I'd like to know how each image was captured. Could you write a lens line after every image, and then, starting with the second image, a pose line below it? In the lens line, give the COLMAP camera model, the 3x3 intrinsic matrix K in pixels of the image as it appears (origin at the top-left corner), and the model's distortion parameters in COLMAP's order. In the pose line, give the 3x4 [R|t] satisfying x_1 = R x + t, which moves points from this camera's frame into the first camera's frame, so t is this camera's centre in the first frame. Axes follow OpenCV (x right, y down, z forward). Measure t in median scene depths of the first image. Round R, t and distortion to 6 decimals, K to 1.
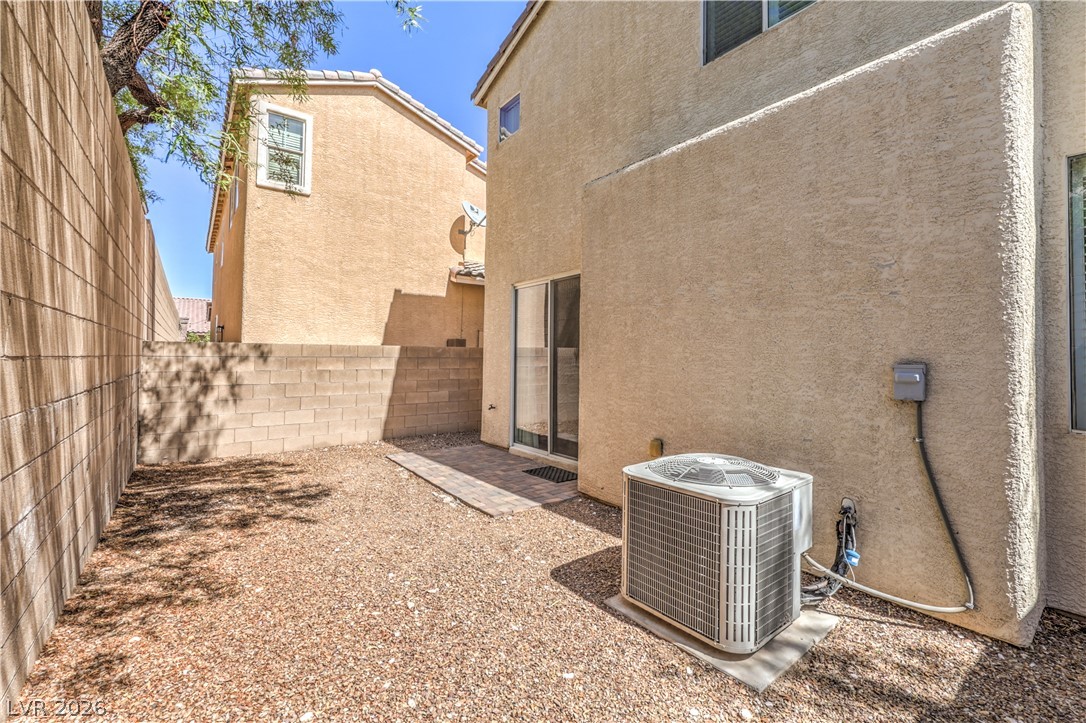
lens RADIAL K [[464.4, 0, 543.0], [0, 464.4, 340.4], [0, 0, 1]] dist [-0.001188, -0.000371]
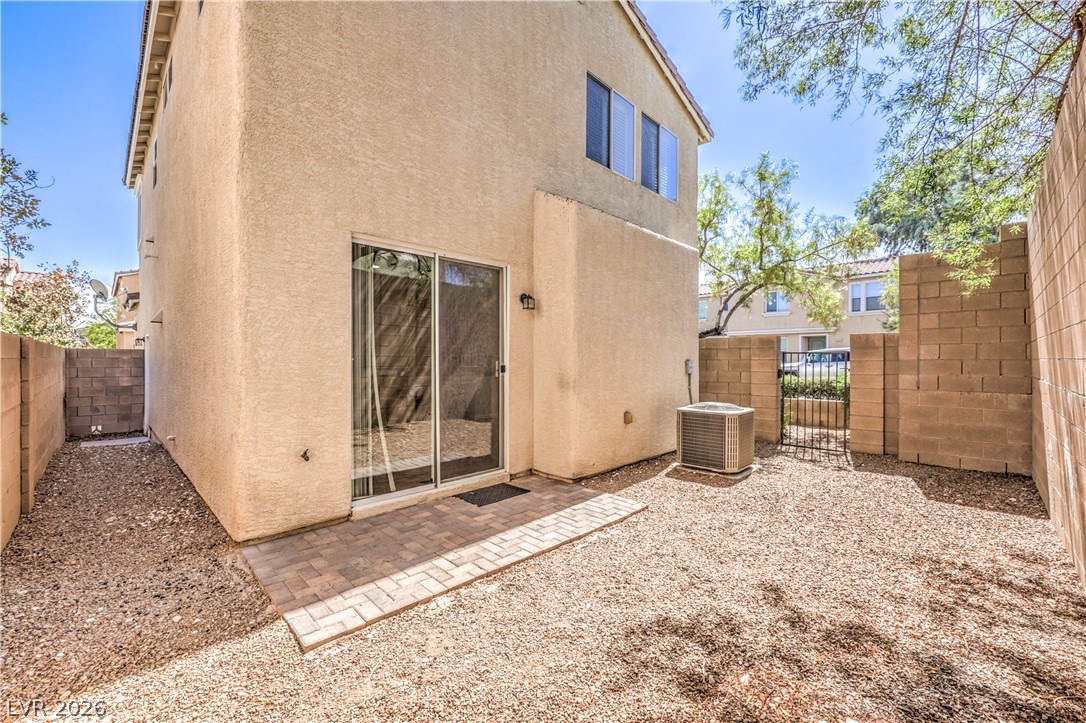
lens RADIAL K [[434.5, 0, 542.8], [0, 434.5, 365.7], [0, 0, 1]] dist [0.001110, -0.005442]
pose [[-0.133616, -0.020023, 0.990831, -0.704948], [-0.037857, 0.999169, 0.015086, 0.030934], [-0.990310, -0.035494, -0.134263, 0.918303]]
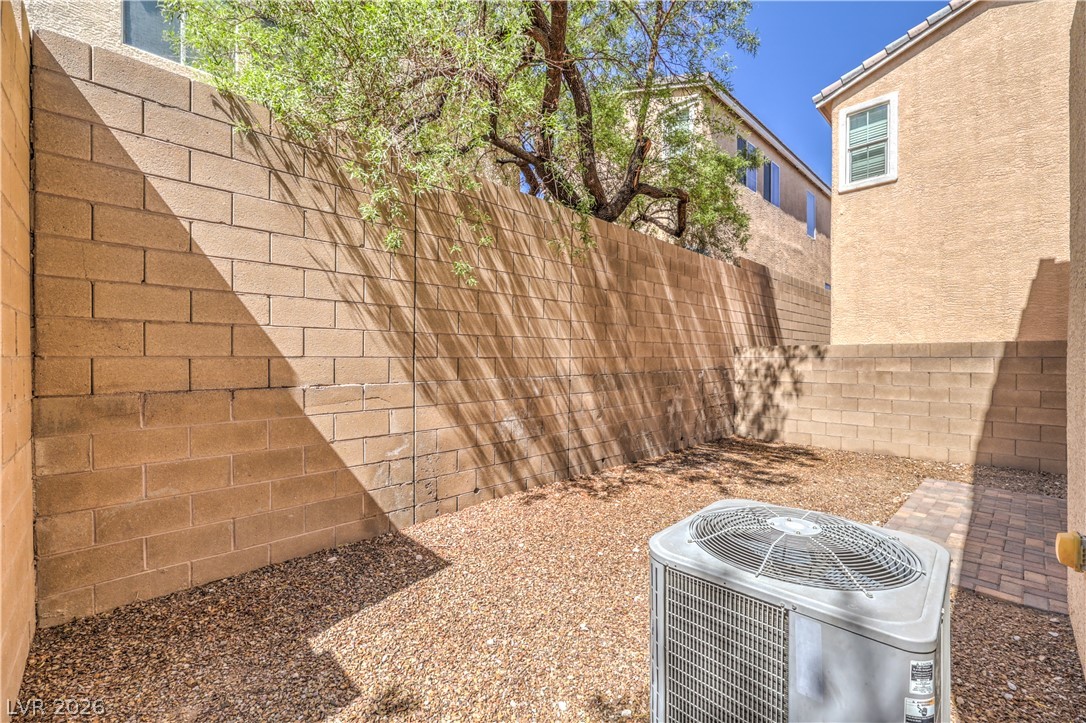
lens RADIAL K [[448.0, 0, 540.3], [0, 448.0, 354.0], [0, 0, 1]] dist [-0.000036, -0.000037]
pose [[0.112506, -0.009989, -0.993601, 0.385083], [0.038313, 0.999249, -0.005708, 0.009385], [0.992912, -0.037426, 0.112804, 0.256670]]
